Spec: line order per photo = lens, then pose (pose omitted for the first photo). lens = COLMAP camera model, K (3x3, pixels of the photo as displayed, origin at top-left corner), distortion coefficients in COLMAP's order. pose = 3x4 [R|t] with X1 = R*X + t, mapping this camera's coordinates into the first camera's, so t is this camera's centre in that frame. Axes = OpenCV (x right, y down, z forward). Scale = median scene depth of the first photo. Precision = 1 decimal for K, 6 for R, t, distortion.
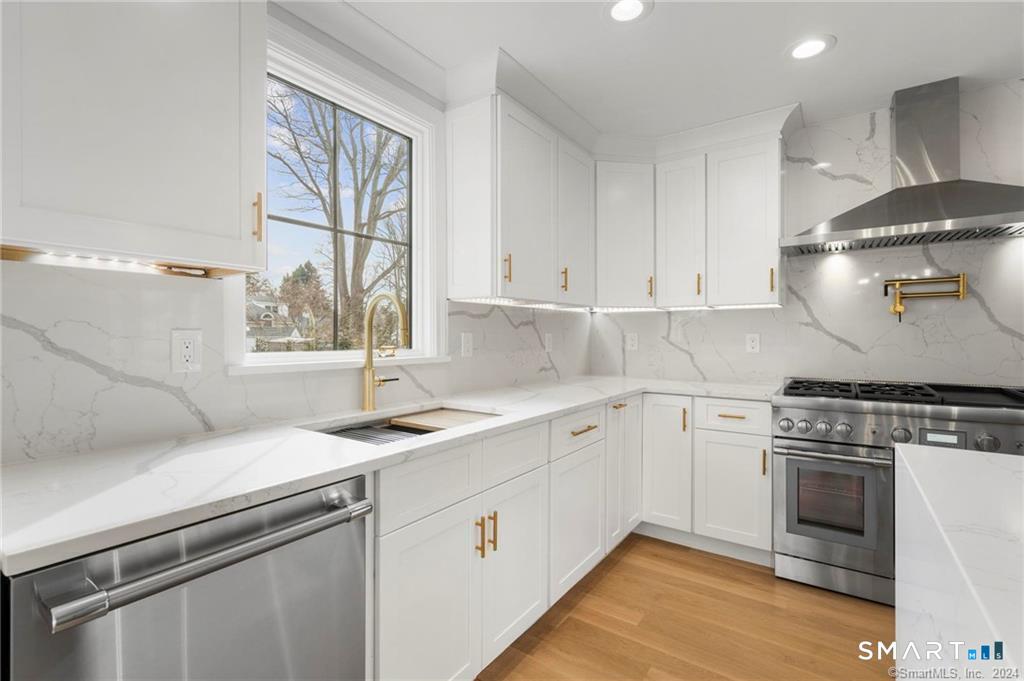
lens RADIAL K [[469.1, 0, 505.3], [0, 469.1, 340.5], [0, 0, 1]] dist [-0.004286, 0.001364]
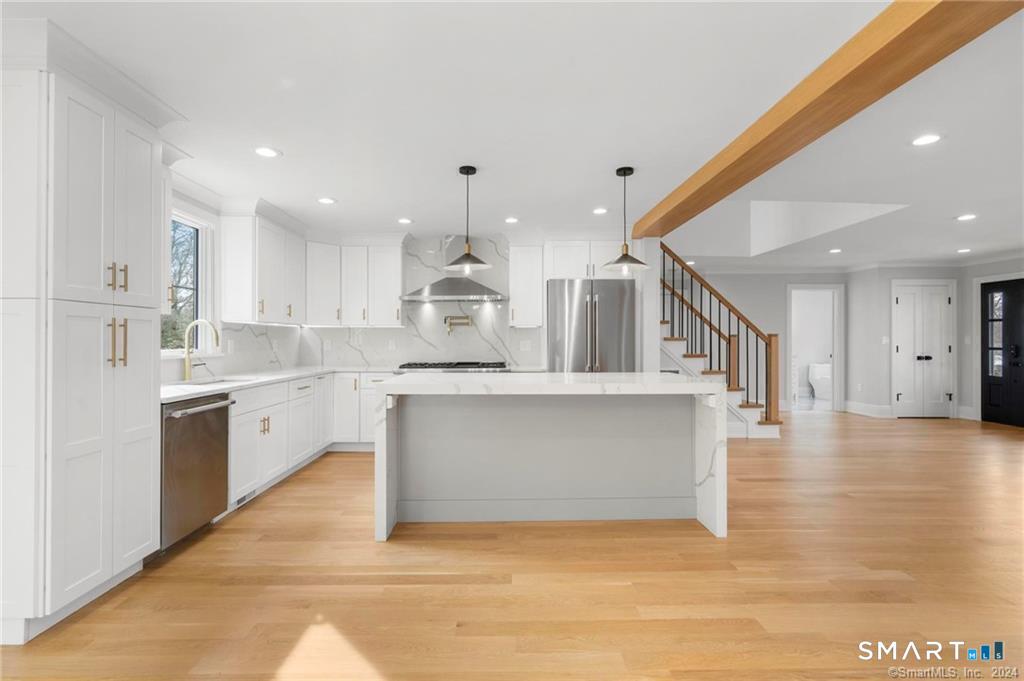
lens RADIAL K [[469.1, 0, 506.8], [0, 469.1, 336.9], [0, 0, 1]] dist [-0.004286, 0.001364]
pose [[0.805219, 0.004519, 0.592960, -0.273196], [0.006229, 0.999851, -0.016078, 0.006421], [-0.592944, 0.016640, 0.805071, -0.964115]]
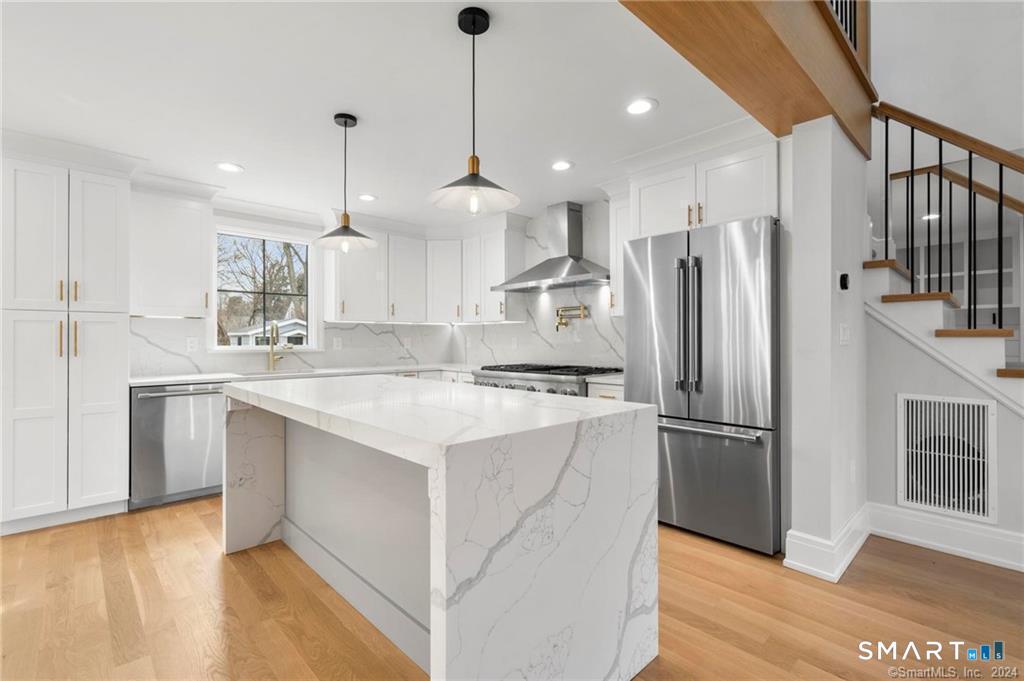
lens RADIAL K [[469.1, 0, 504.0], [0, 469.1, 335.2], [0, 0, 1]] dist [-0.004286, 0.001364]
pose [[0.980793, -0.002623, -0.195034, 0.951276], [-0.001002, 0.999829, -0.018490, 0.009262], [0.195049, 0.018330, 0.980622, -0.784038]]
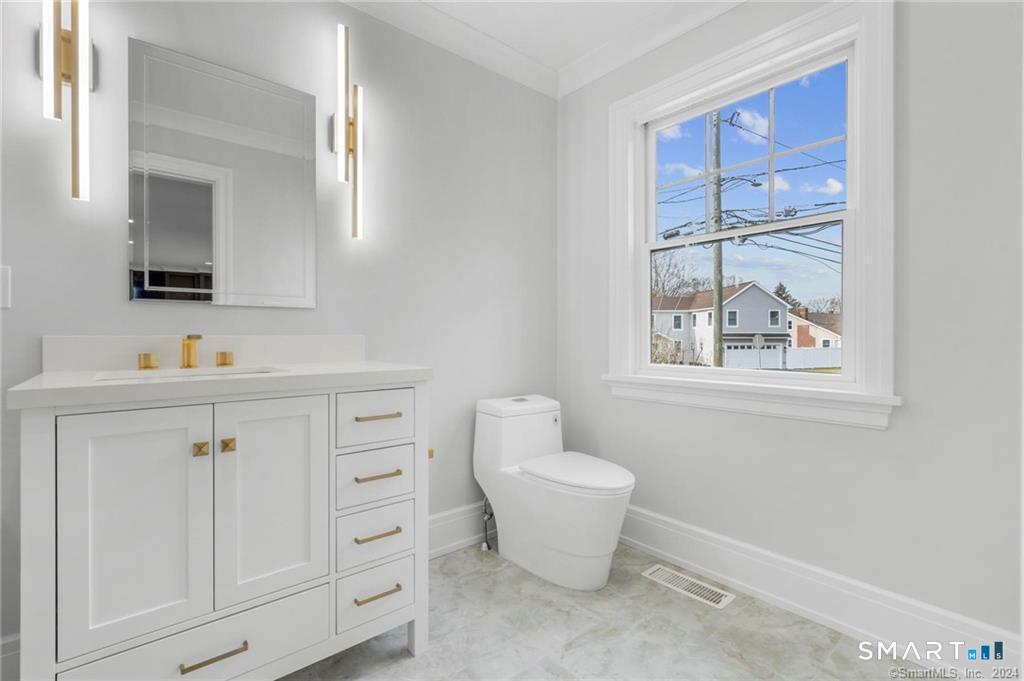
lens RADIAL K [[469.1, 0, 507.7], [0, 469.1, 332.2], [0, 0, 1]] dist [-0.004286, 0.001364]
pose [[0.231747, 0.002054, 0.972774, 3.244775], [0.014875, 0.999873, -0.005655, 0.061132], [-0.972662, 0.015781, 0.231687, 0.427955]]
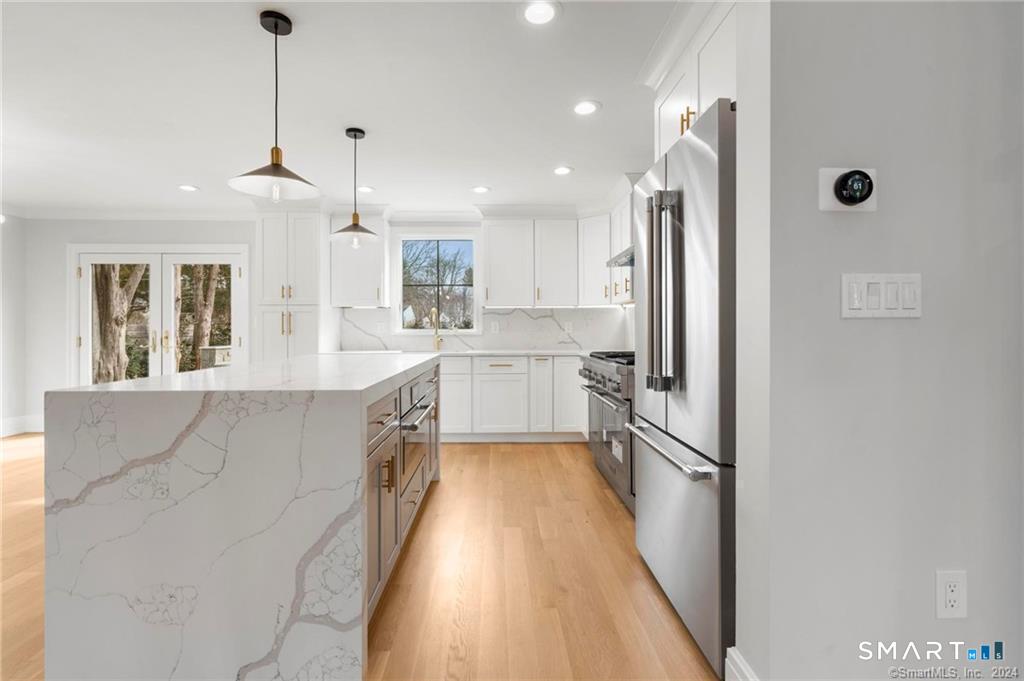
lens RADIAL K [[469.1, 0, 506.8], [0, 469.1, 328.1], [0, 0, 1]] dist [-0.004286, 0.001364]
pose [[0.602109, -0.002835, -0.798409, 1.606829], [-0.005841, 0.999951, -0.007955, 0.027201], [0.798393, 0.009453, 0.602063, -0.264250]]
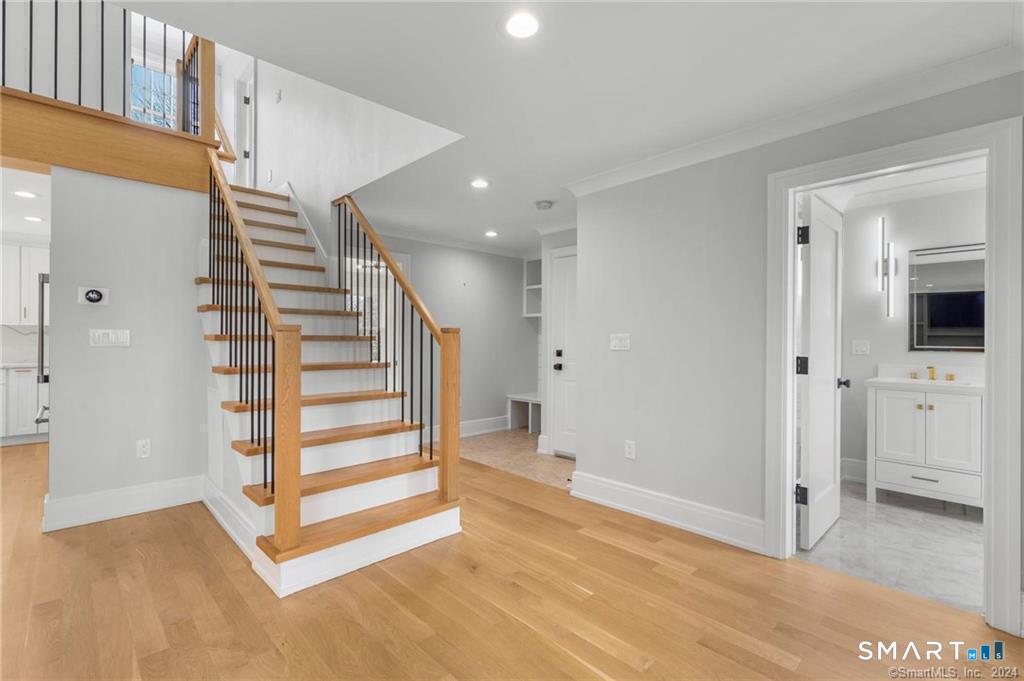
lens RADIAL K [[469.1, 0, 499.2], [0, 469.1, 336.7], [0, 0, 1]] dist [-0.004286, 0.001364]
pose [[0.981626, 0.003789, -0.190780, 2.701964], [-0.006852, 0.999858, -0.015402, -0.003082], [0.190694, 0.016427, 0.981512, -0.694395]]
